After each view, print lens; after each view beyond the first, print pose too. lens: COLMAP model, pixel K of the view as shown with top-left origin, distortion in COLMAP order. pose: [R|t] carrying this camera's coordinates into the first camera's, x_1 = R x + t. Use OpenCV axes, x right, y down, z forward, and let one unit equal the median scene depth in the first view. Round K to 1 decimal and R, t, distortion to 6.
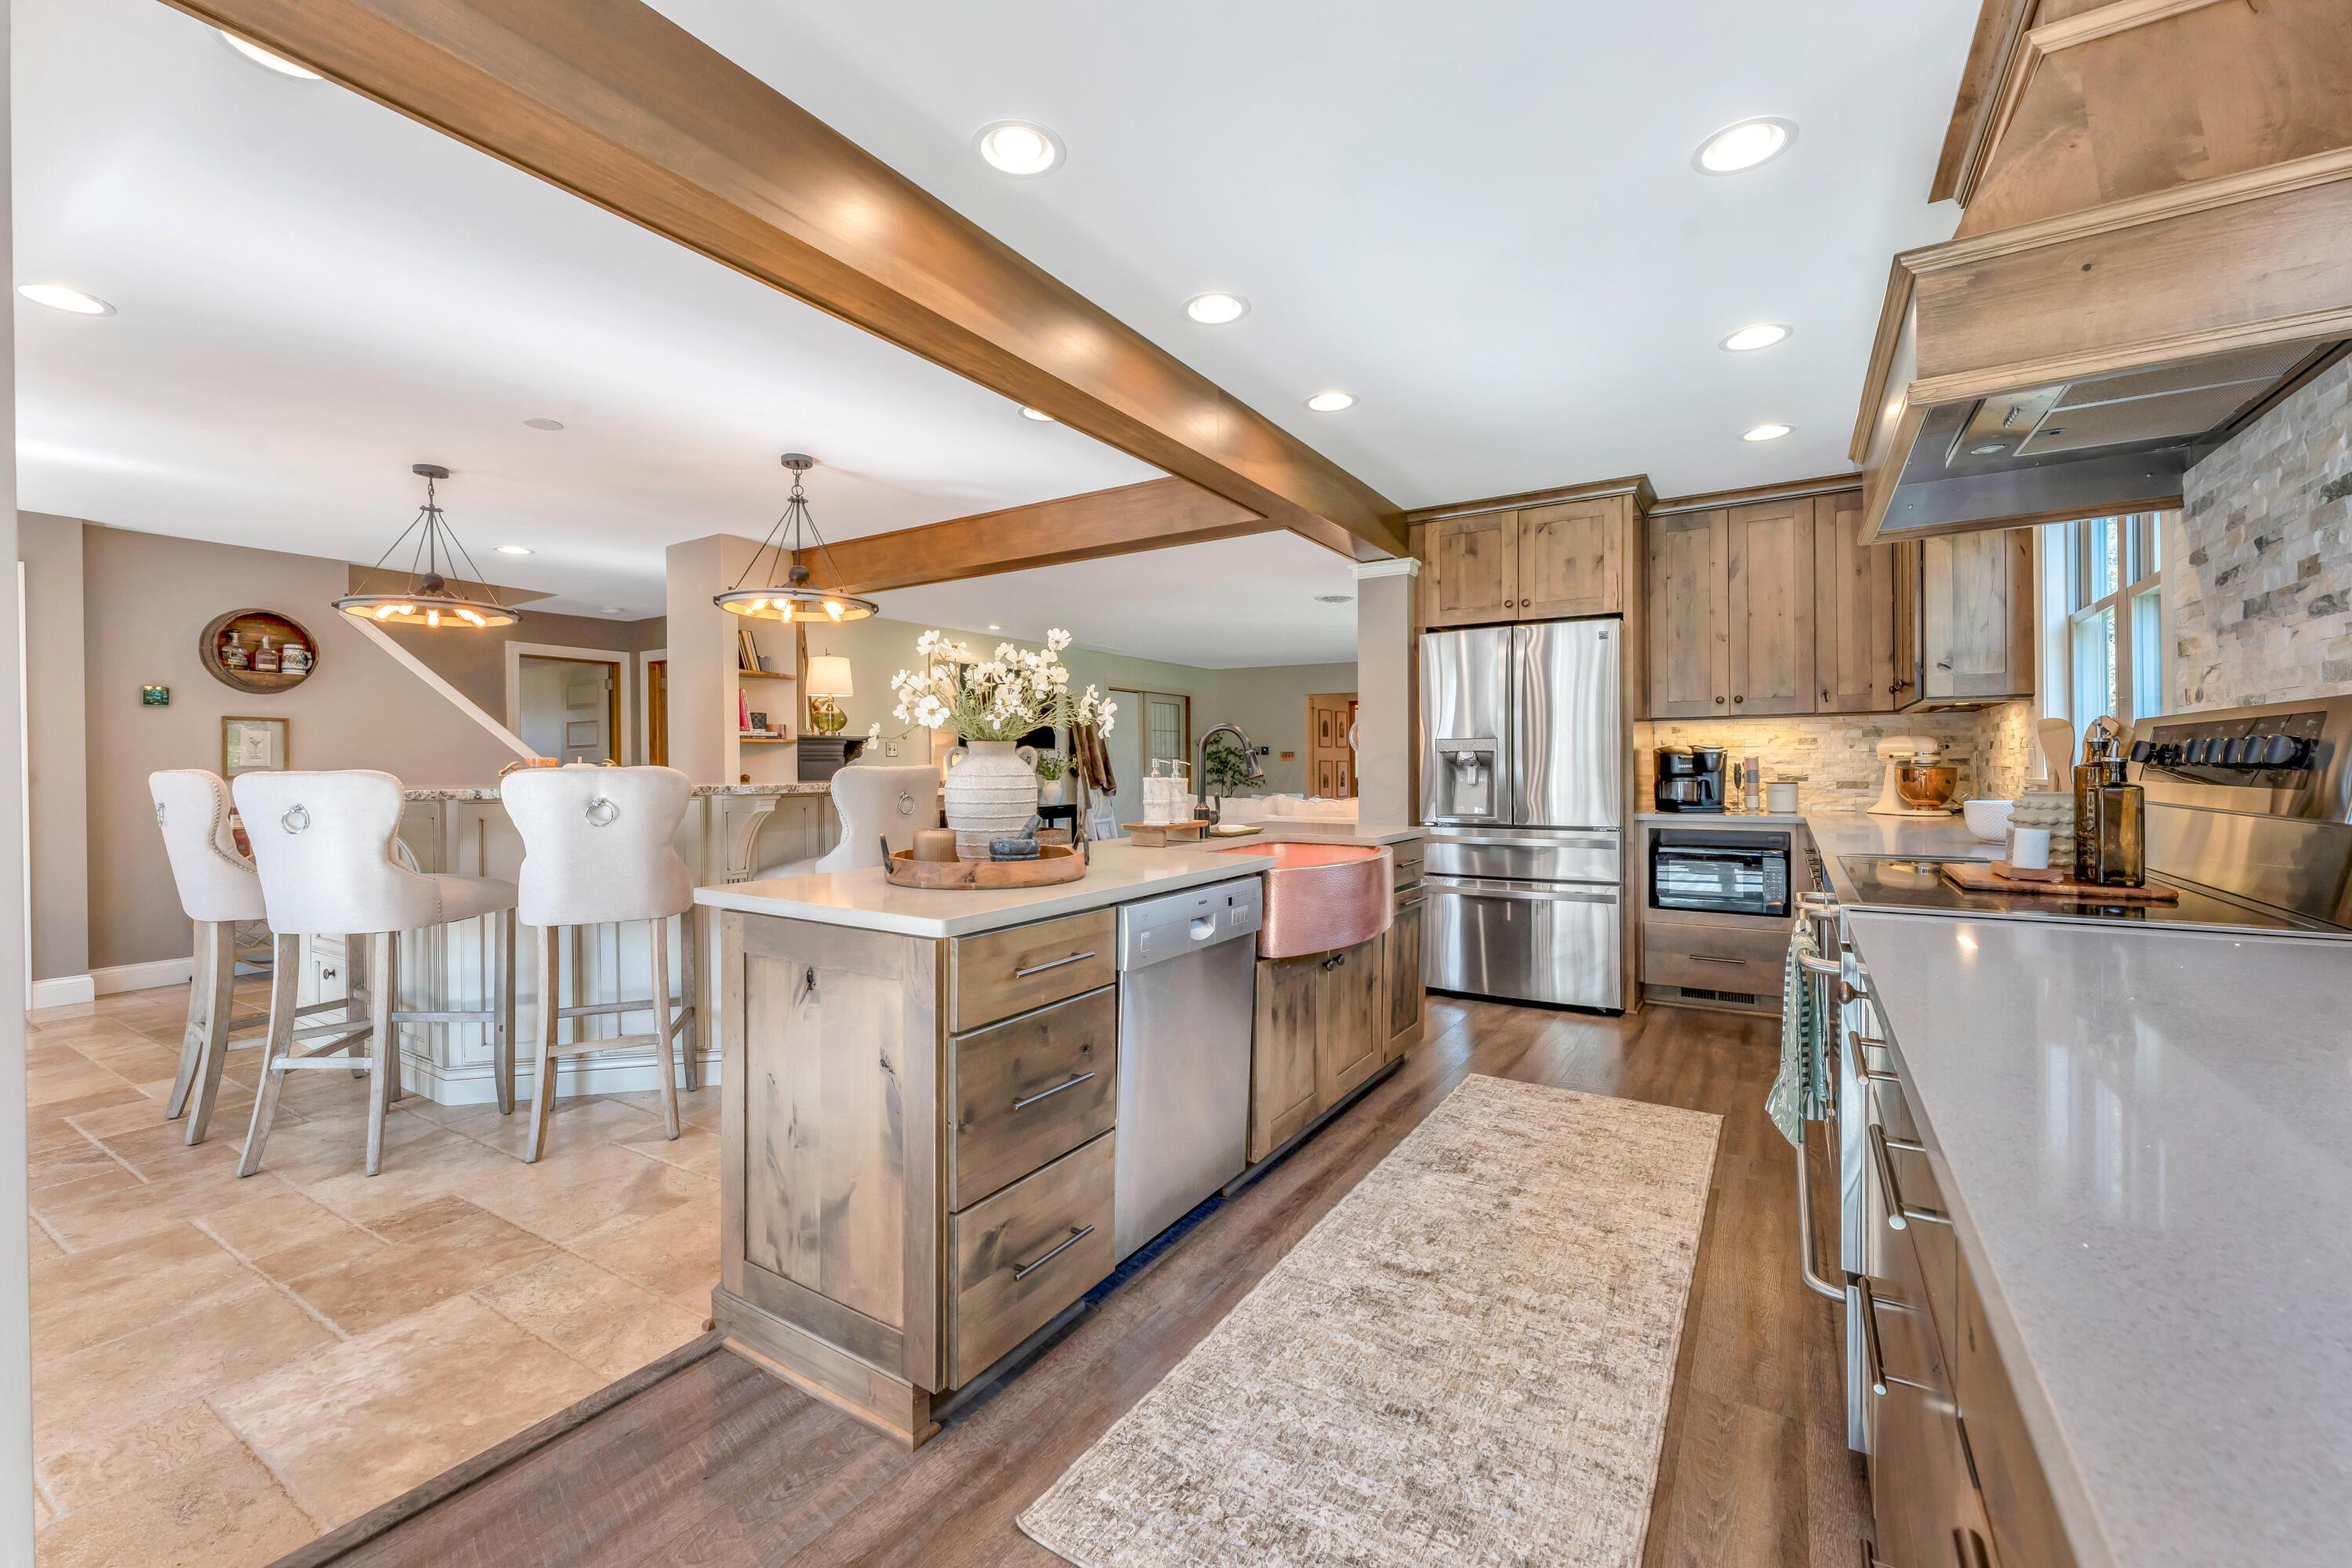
lens RADIAL K [[957.7, 0, 1163.8], [0, 957.7, 754.8], [0, 0, 1]] dist [0.002061, -0.001944]
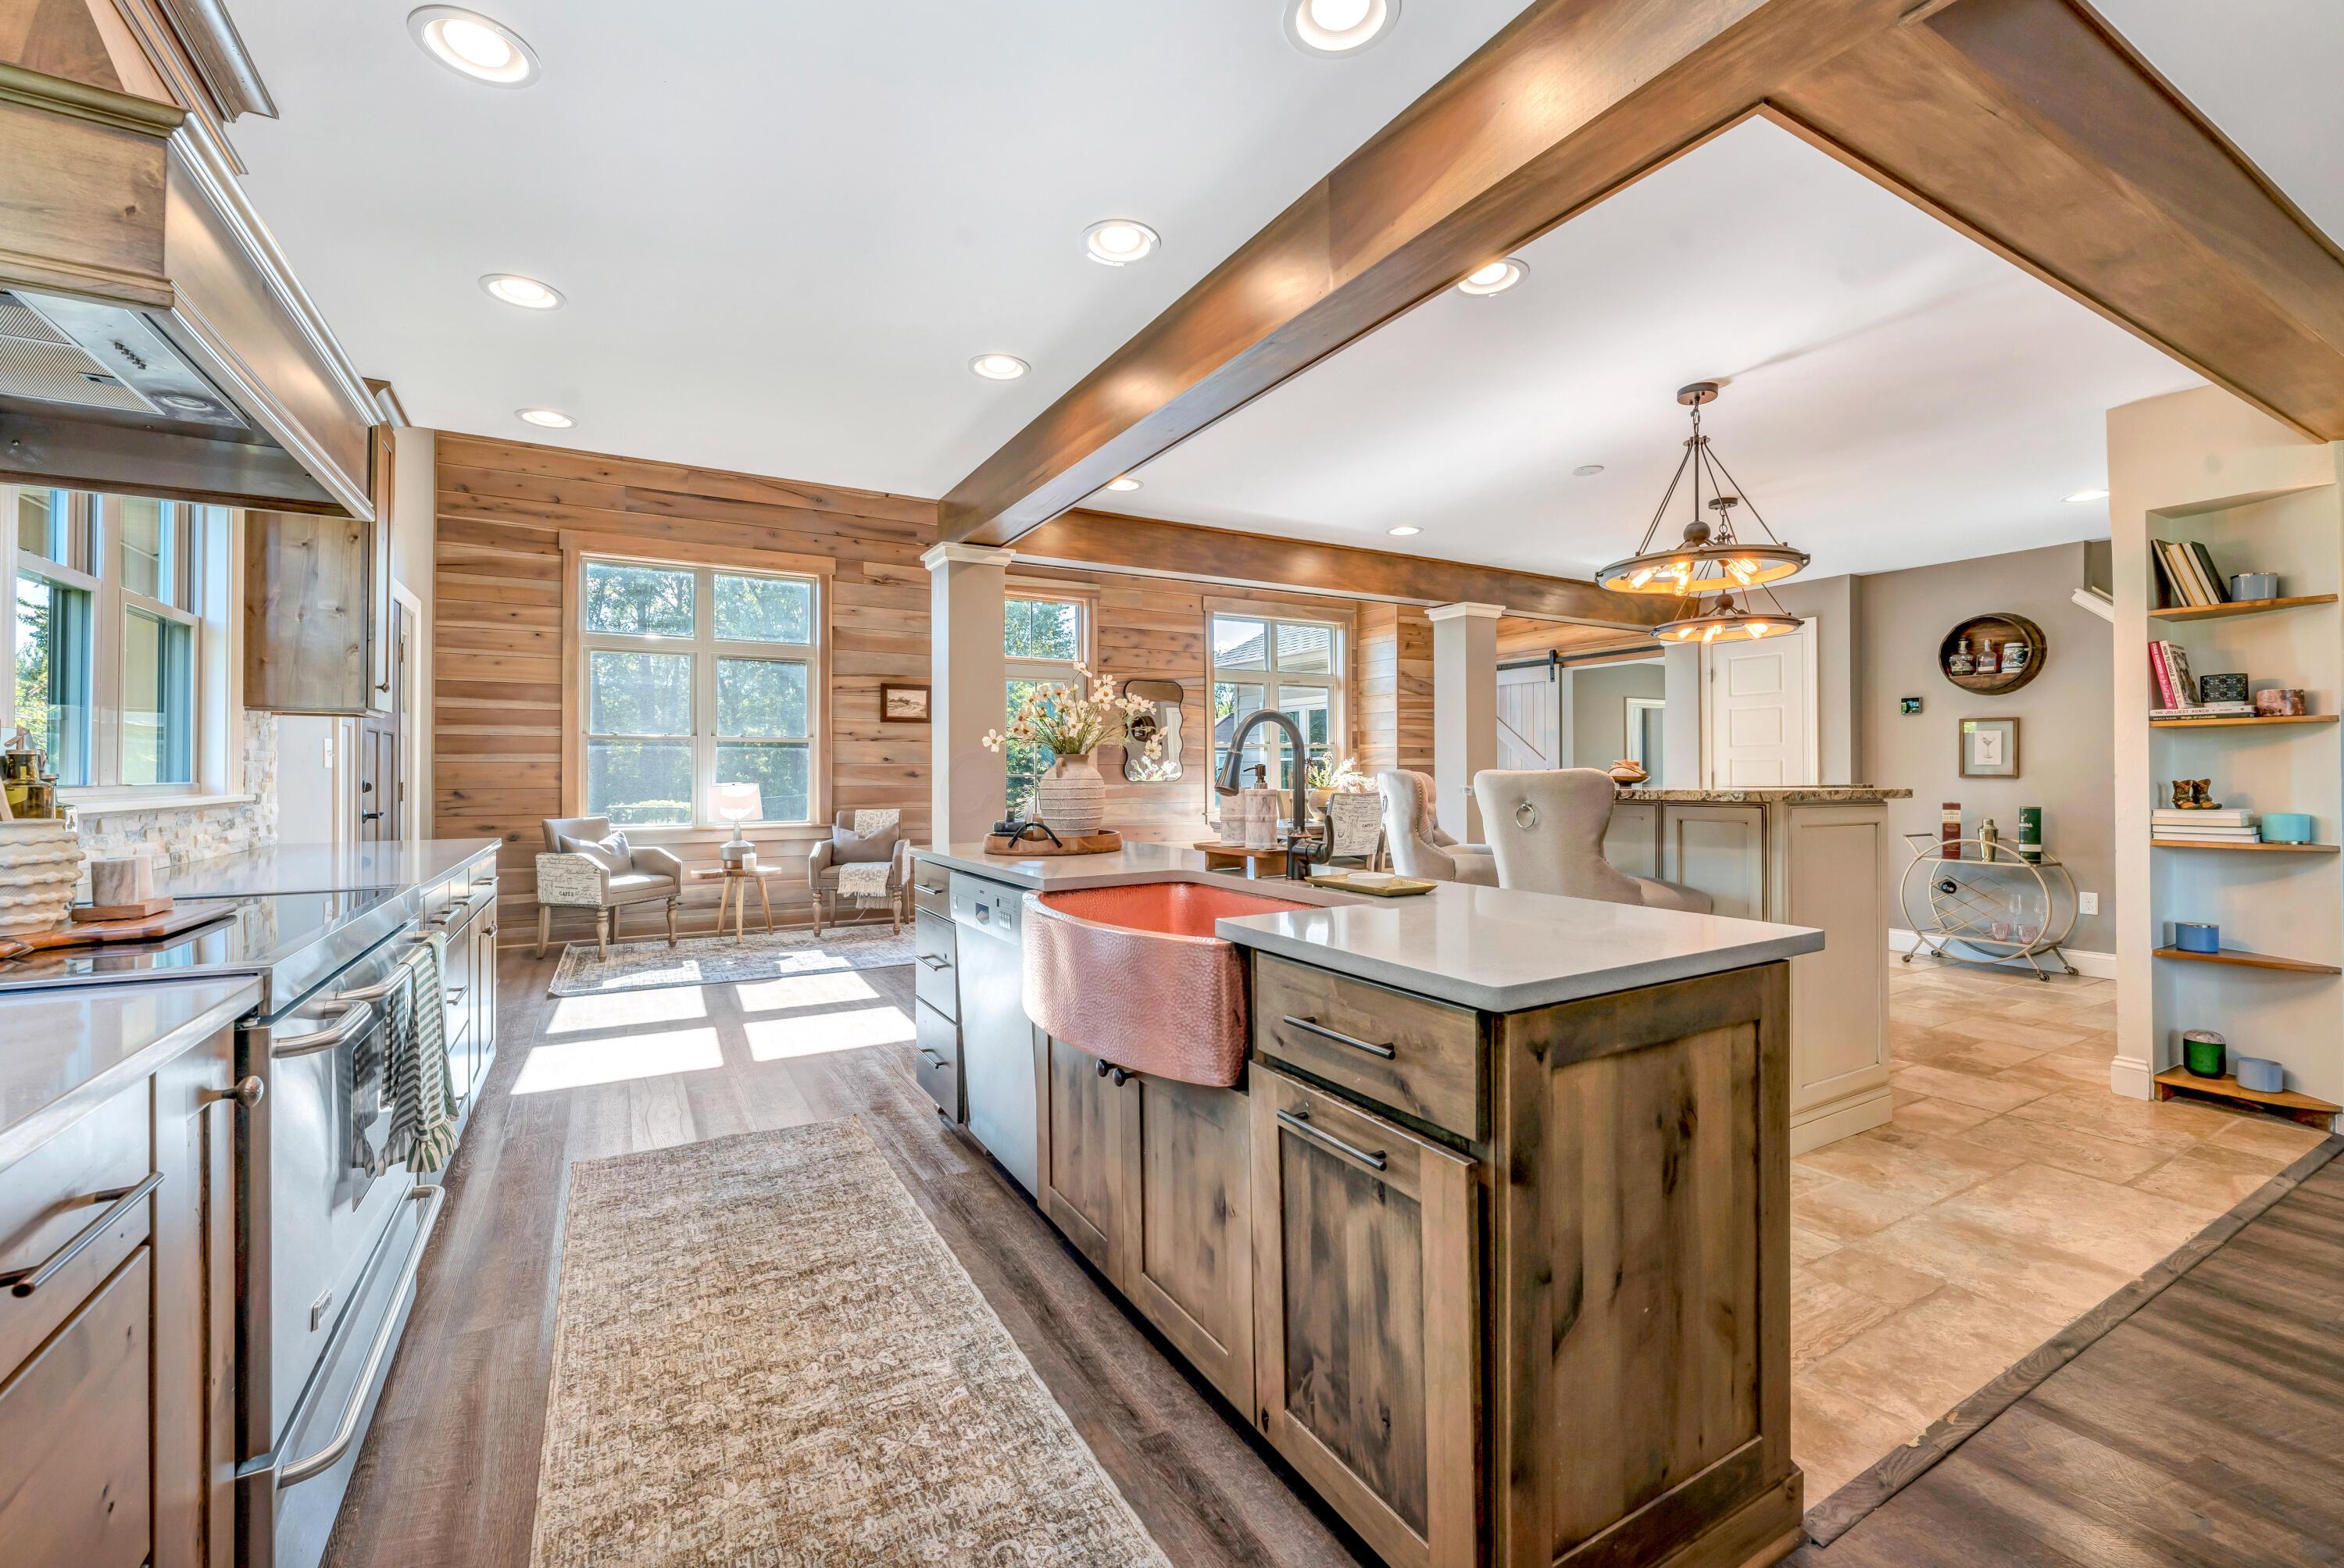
lens RADIAL K [[954.4, 0, 1134.0], [0, 954.4, 763.0], [0, 0, 1]] dist [0.002061, -0.001944]
pose [[-0.469760, -0.001154, -0.882794, 0.571283], [0.009239, 0.999938, -0.006224, 0.009707], [0.882746, -0.011080, -0.469720, 1.011908]]
